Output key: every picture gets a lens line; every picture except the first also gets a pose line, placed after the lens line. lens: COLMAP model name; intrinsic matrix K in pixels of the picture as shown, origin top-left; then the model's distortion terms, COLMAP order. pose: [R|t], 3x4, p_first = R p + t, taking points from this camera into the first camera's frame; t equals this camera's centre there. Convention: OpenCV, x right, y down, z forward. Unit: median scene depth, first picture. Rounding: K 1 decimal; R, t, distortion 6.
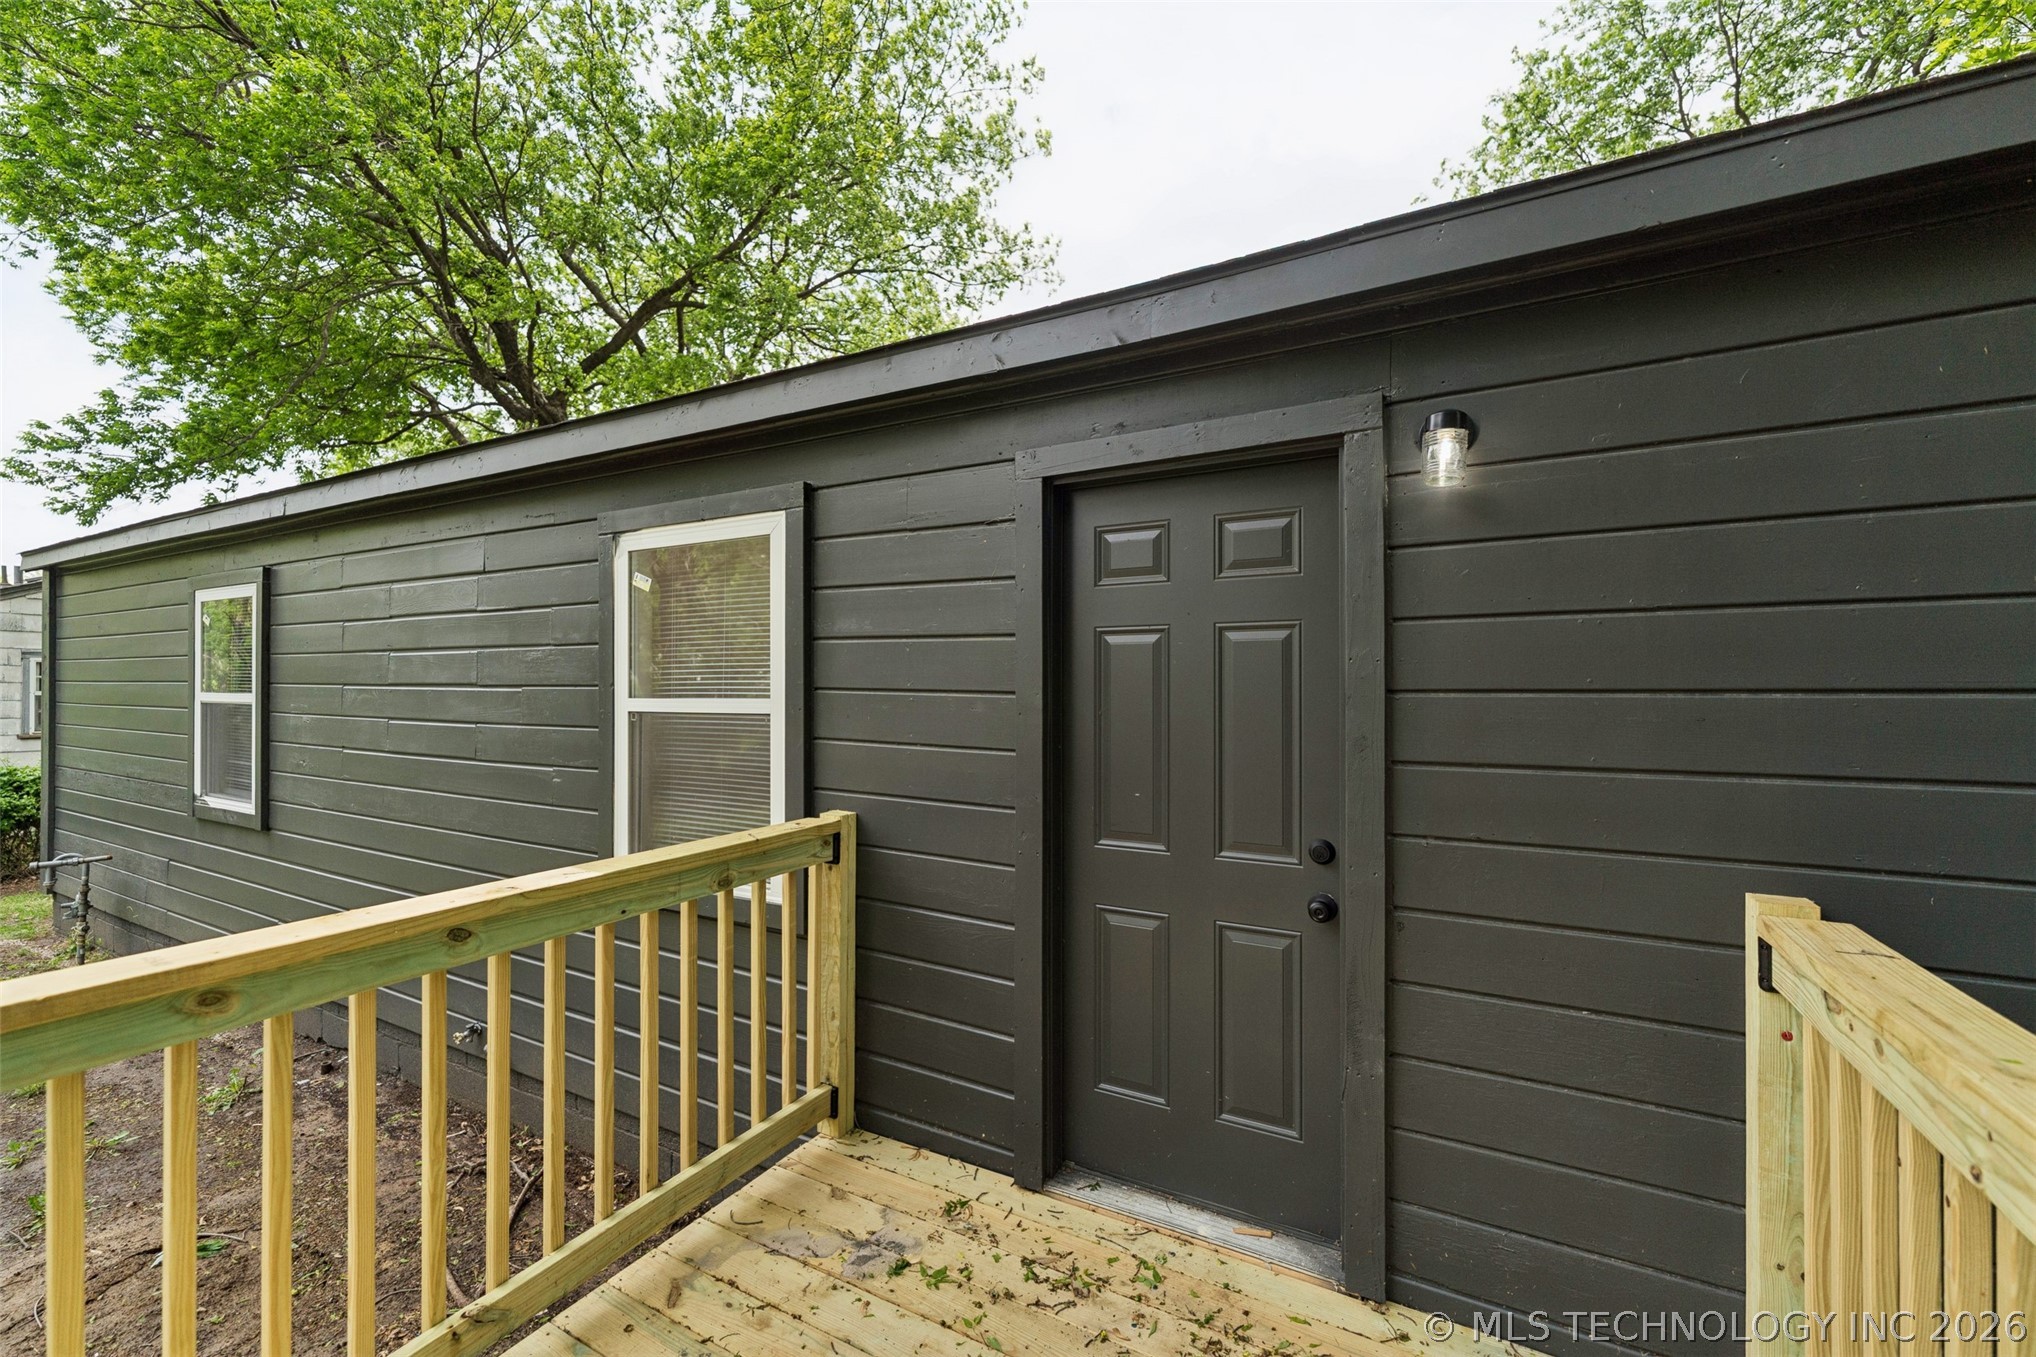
lens RADIAL K [[827.7, 0, 1014.8], [0, 827.7, 682.3], [0, 0, 1]] dist [-0.000684, -0.000258]
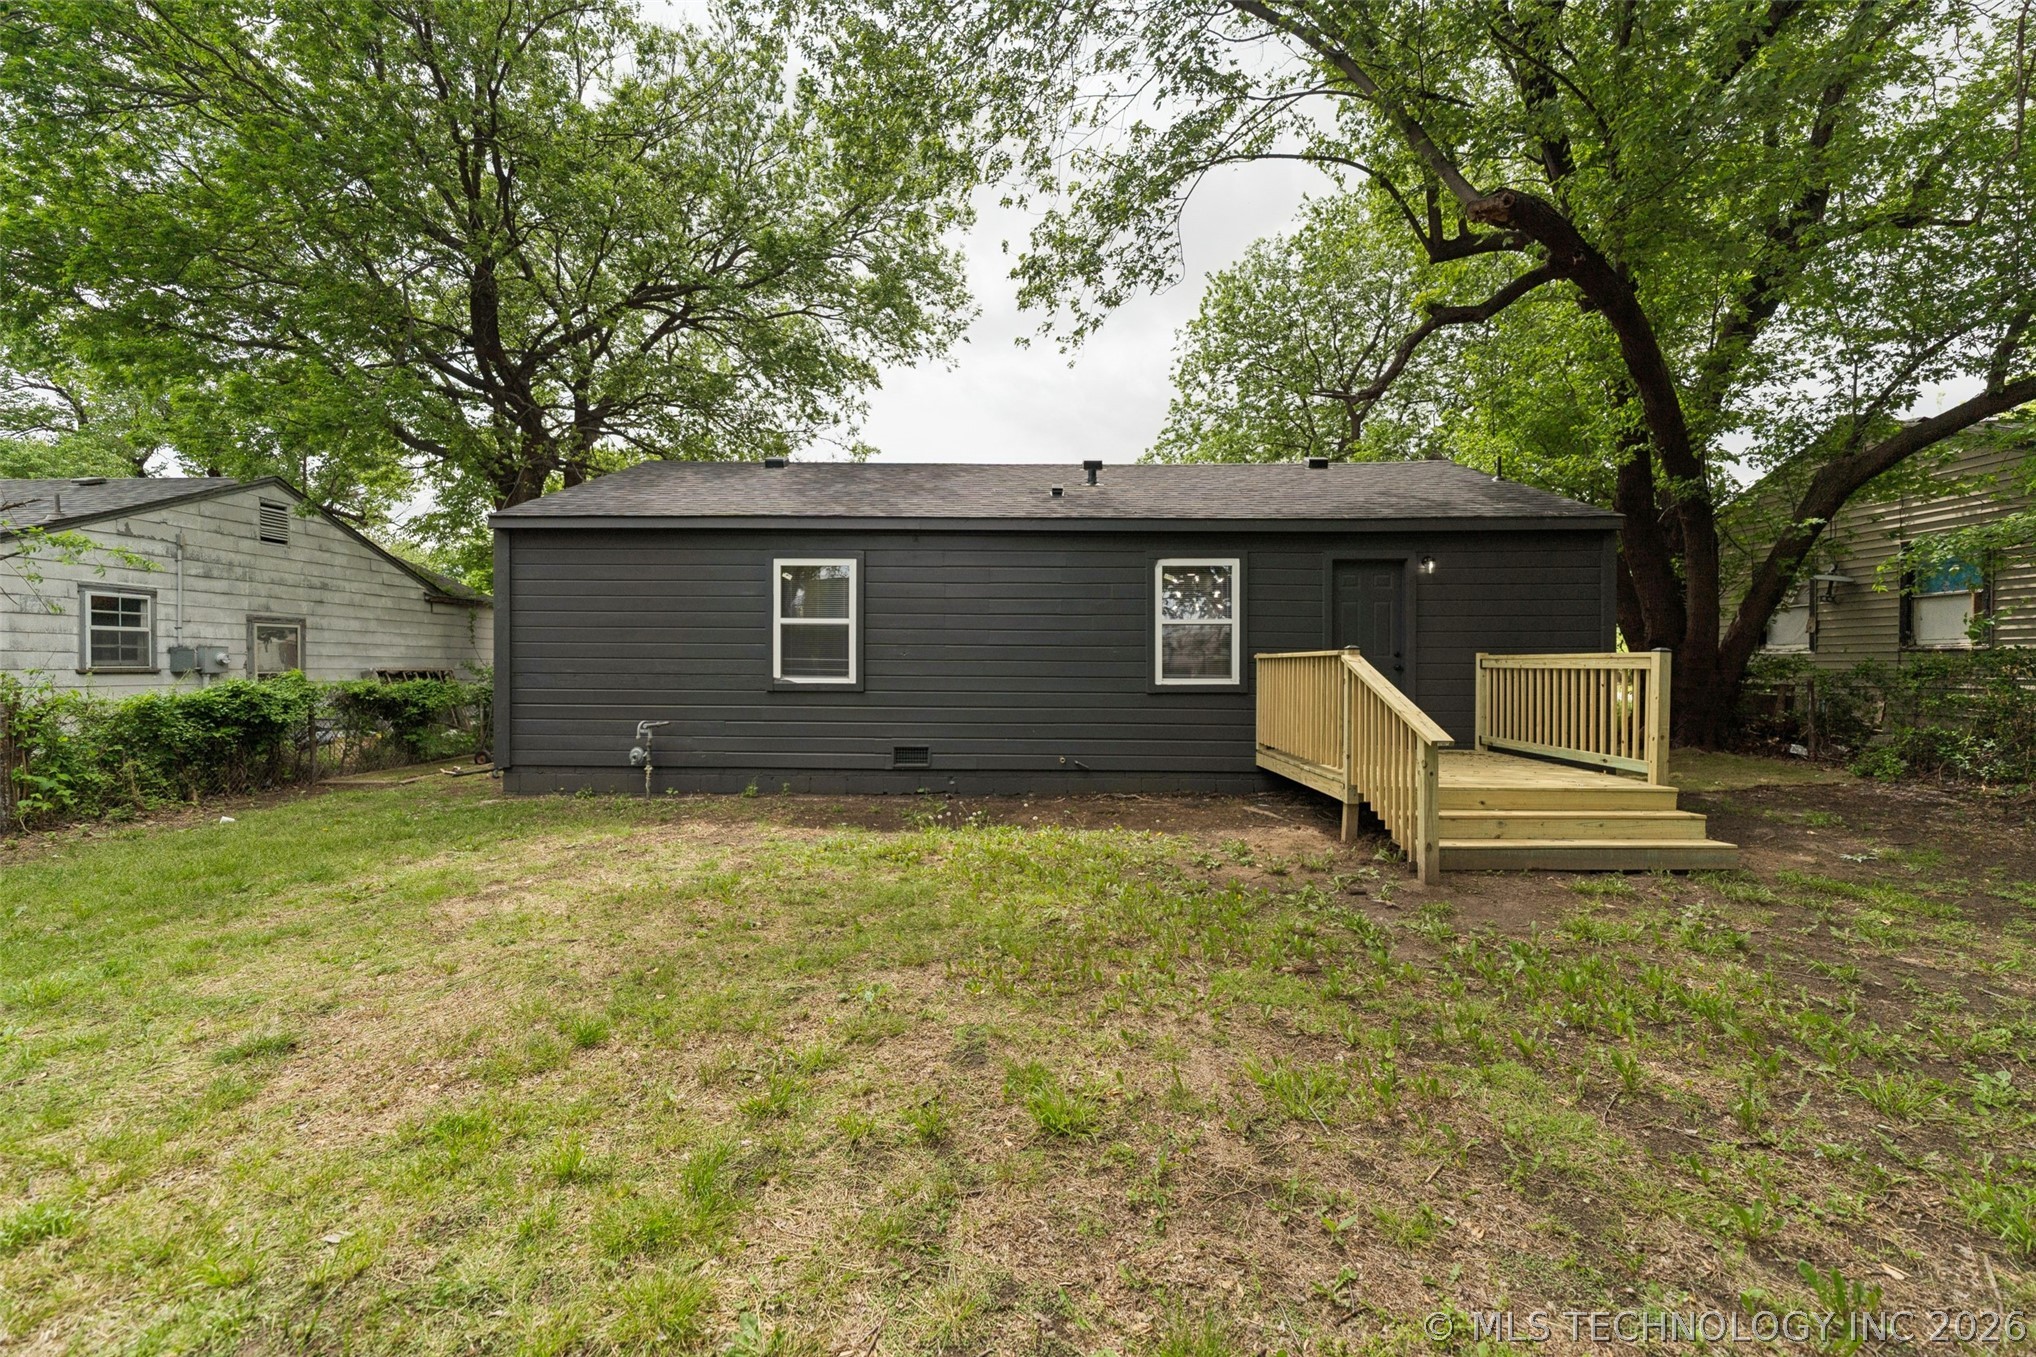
lens RADIAL K [[827.7, 0, 1027.5], [0, 827.7, 674.8], [0, 0, 1]] dist [-0.000684, -0.000258]
pose [[0.887207, -0.001150, 0.461371, -2.402687], [-0.004121, 0.999937, 0.010416, 0.199805], [-0.461354, -0.011142, 0.887146, -1.390064]]
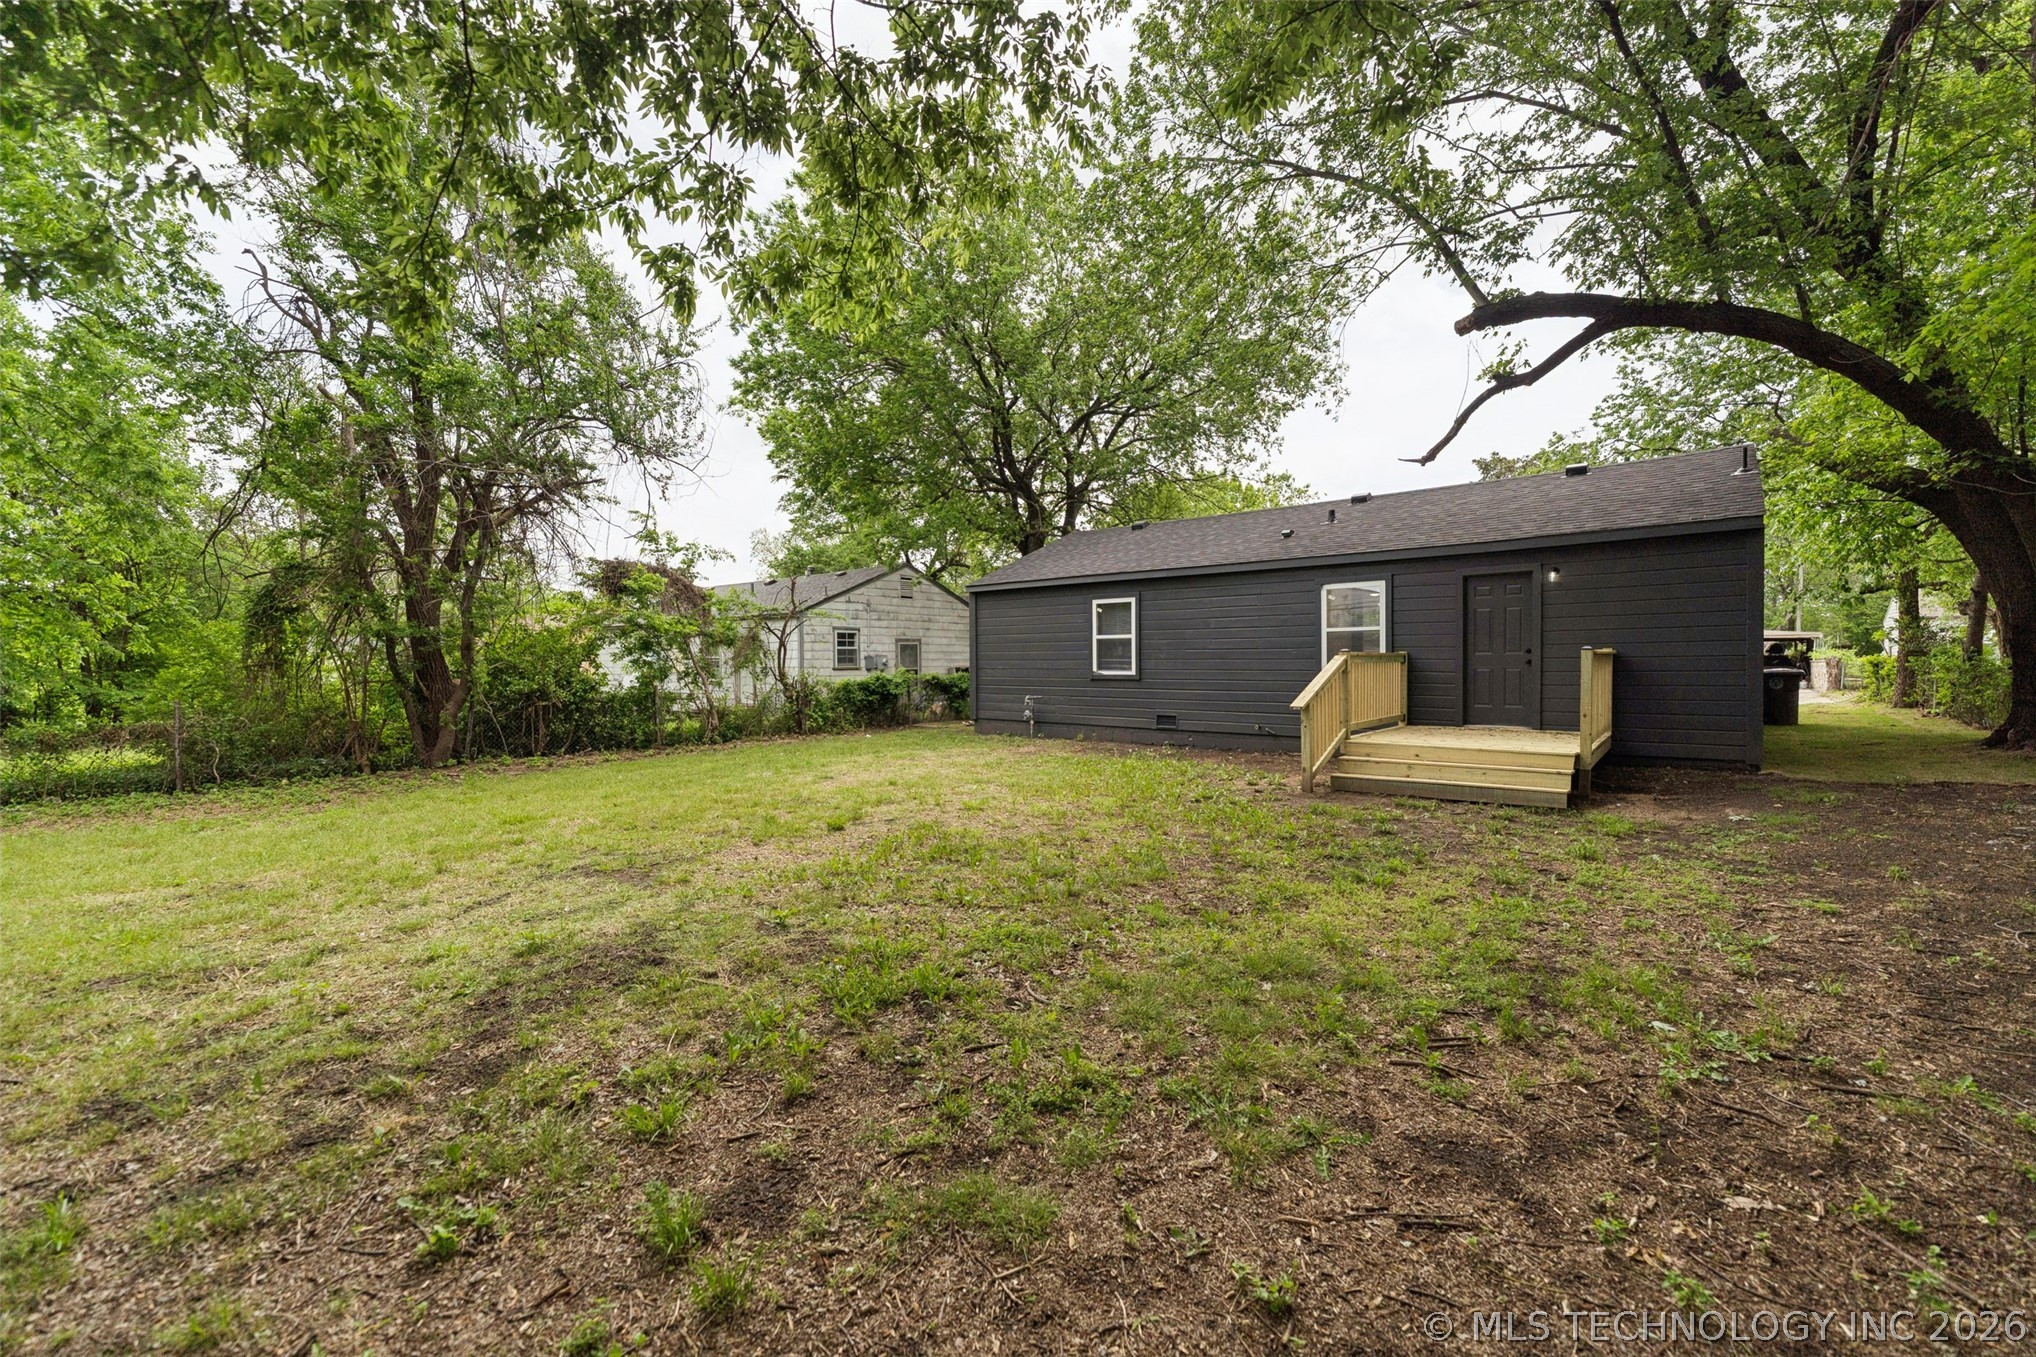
lens RADIAL K [[827.7, 0, 1017.5], [0, 827.7, 680.4], [0, 0, 1]] dist [-0.000684, -0.000258]
pose [[0.979519, -0.000818, -0.201351, -1.229099], [0.005439, 0.999734, 0.022397, 0.186767], [0.201279, -0.023033, 0.979263, -3.381457]]
